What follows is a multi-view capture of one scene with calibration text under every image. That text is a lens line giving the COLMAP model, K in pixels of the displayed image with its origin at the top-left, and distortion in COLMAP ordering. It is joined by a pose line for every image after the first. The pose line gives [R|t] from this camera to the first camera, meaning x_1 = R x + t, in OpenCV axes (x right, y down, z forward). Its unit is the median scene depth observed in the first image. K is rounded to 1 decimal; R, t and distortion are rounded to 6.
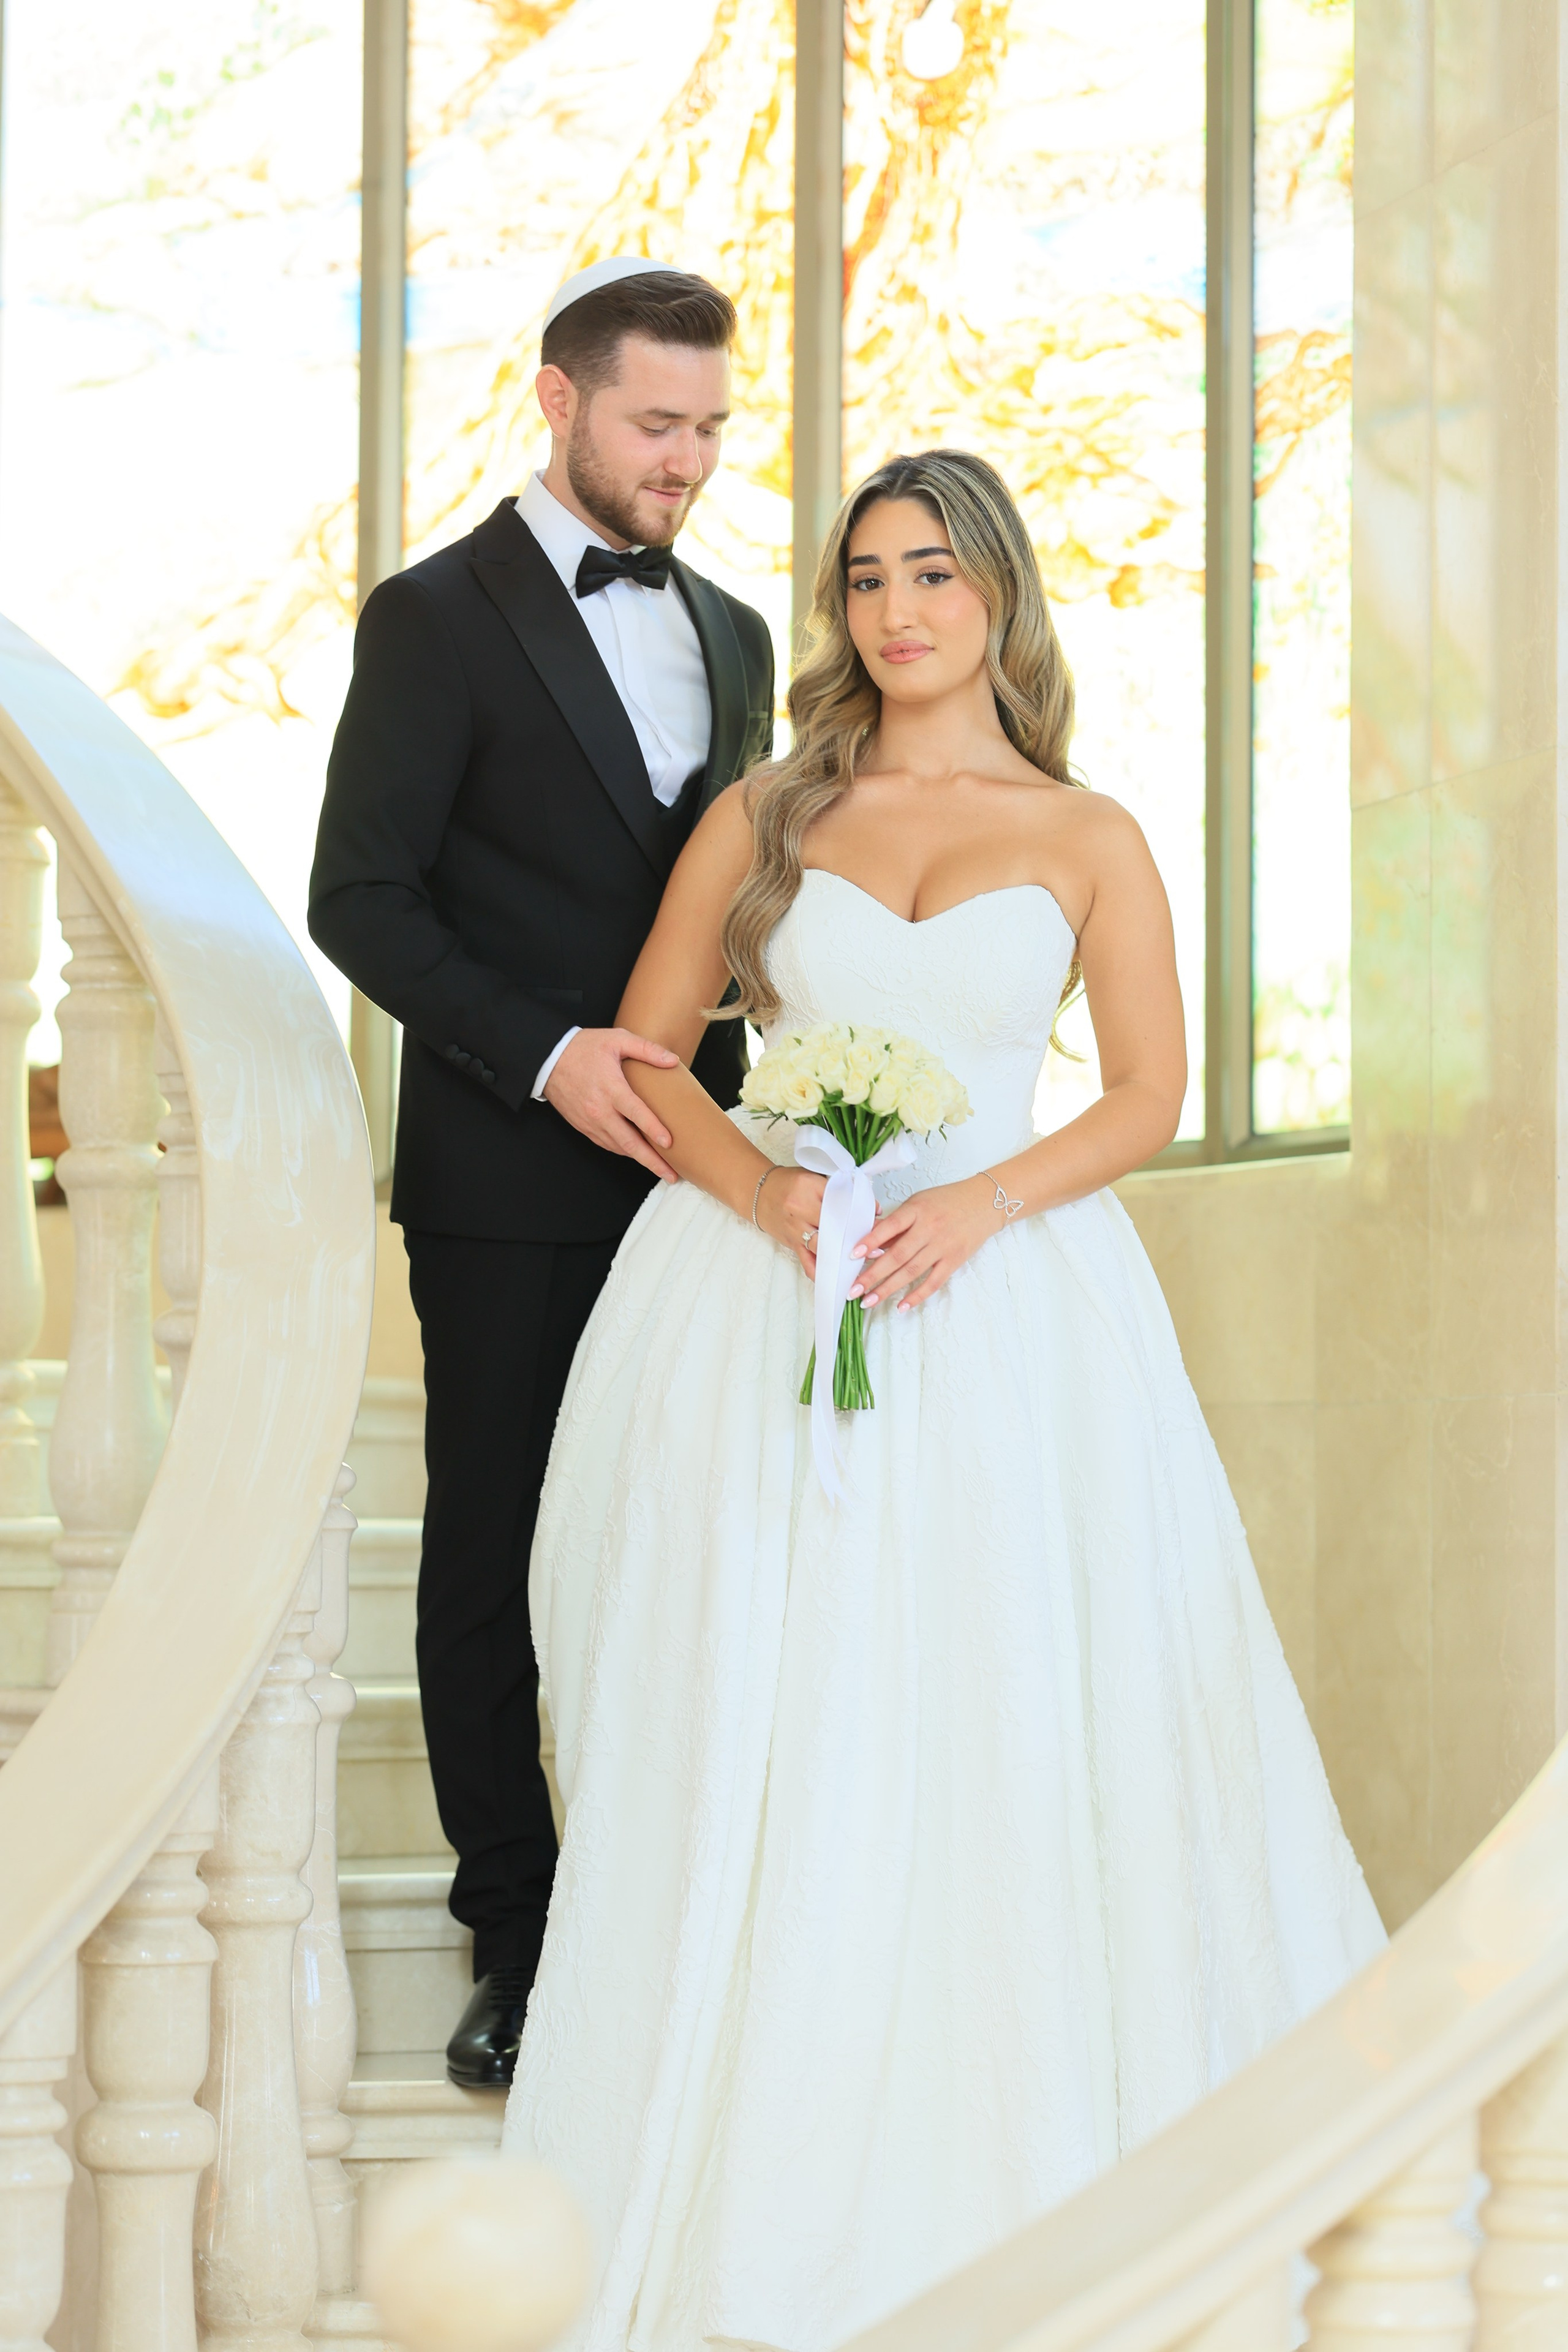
lens RADIAL K [[5792.7, 0, 788.2], [0, 5792.7, 1119.3], [0, 0, 1]] dist [0.053522, -0.707448]
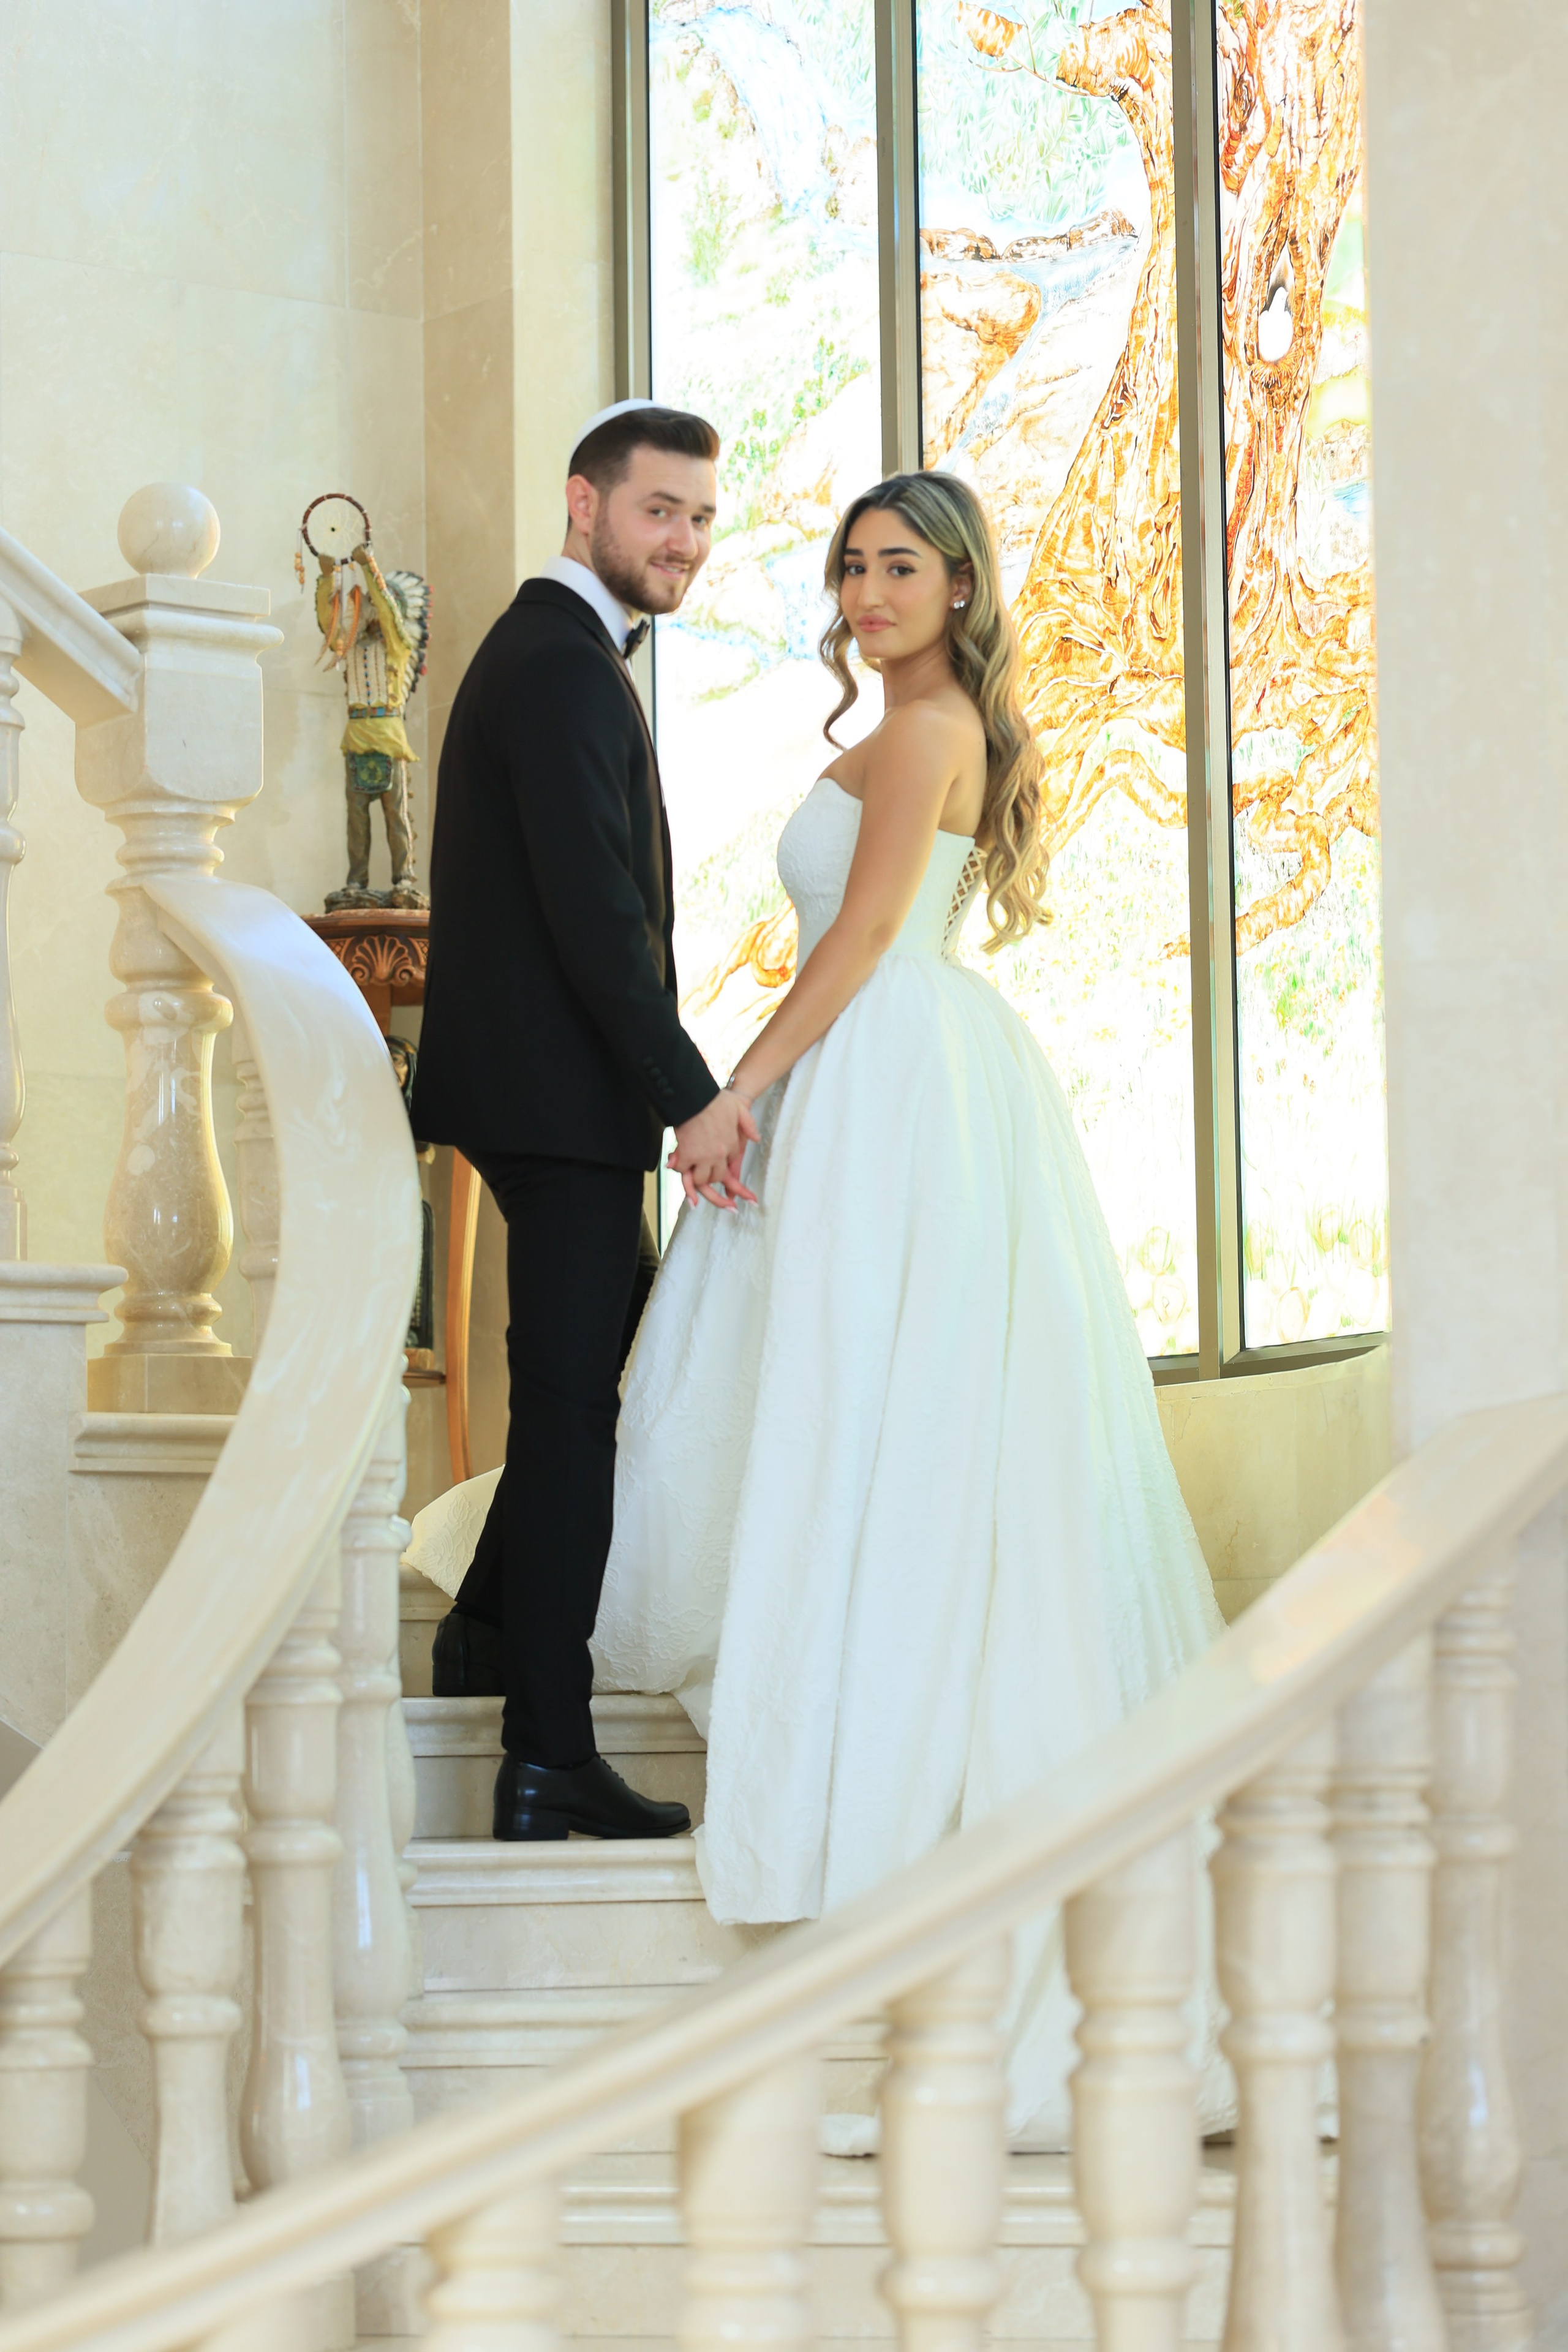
lens RADIAL K [[5763.3, 0, 790.4], [0, 5763.3, 1142.7], [0, 0, 1]] dist [0.030719, -0.300773]
pose [[0.926884, -0.057731, -0.370881, 0.341756], [0.047100, 0.998180, -0.037667, 0.004253], [0.372381, 0.017444, 0.927916, -0.041927]]
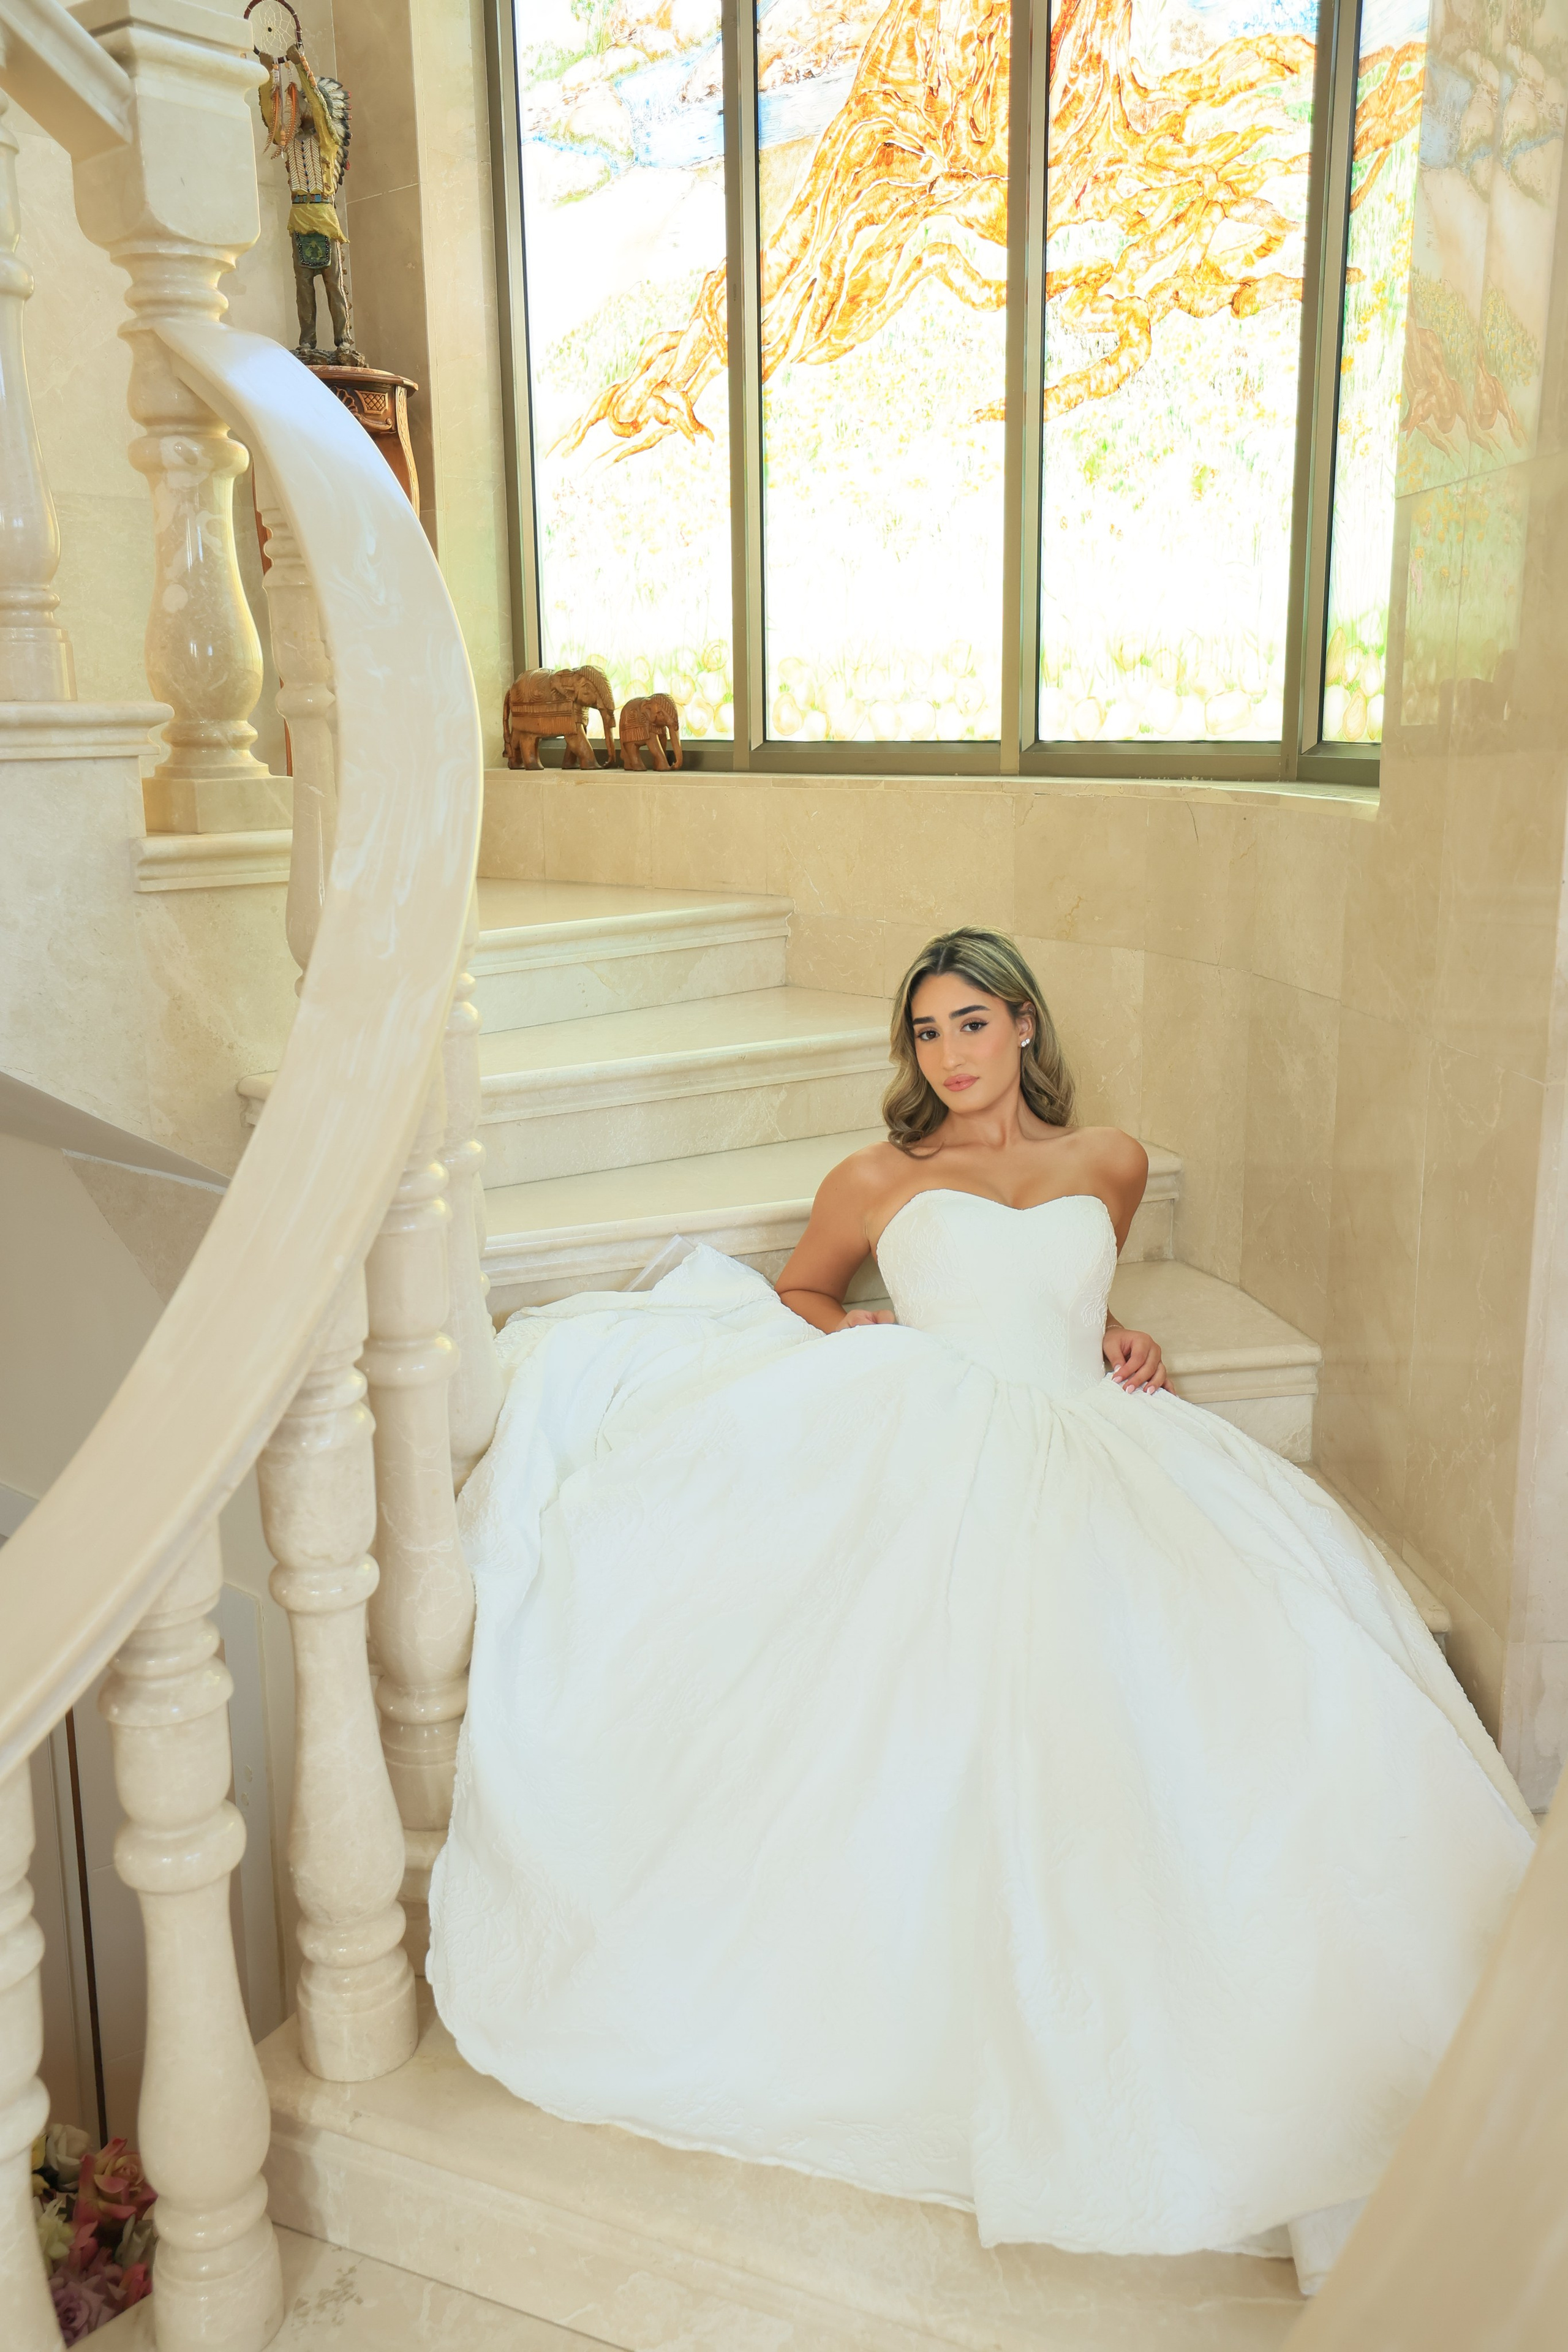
lens RADIAL K [[2106.9, 0, 771.2], [0, 2106.9, 1209.1], [0, 0, 1]] dist [0.020379, 0.077464]
pose [[0.977416, 0.026292, -0.209684, 0.058695], [0.037551, 0.954832, 0.294763, -0.040905], [0.207963, -0.295980, 0.932281, 0.467978]]
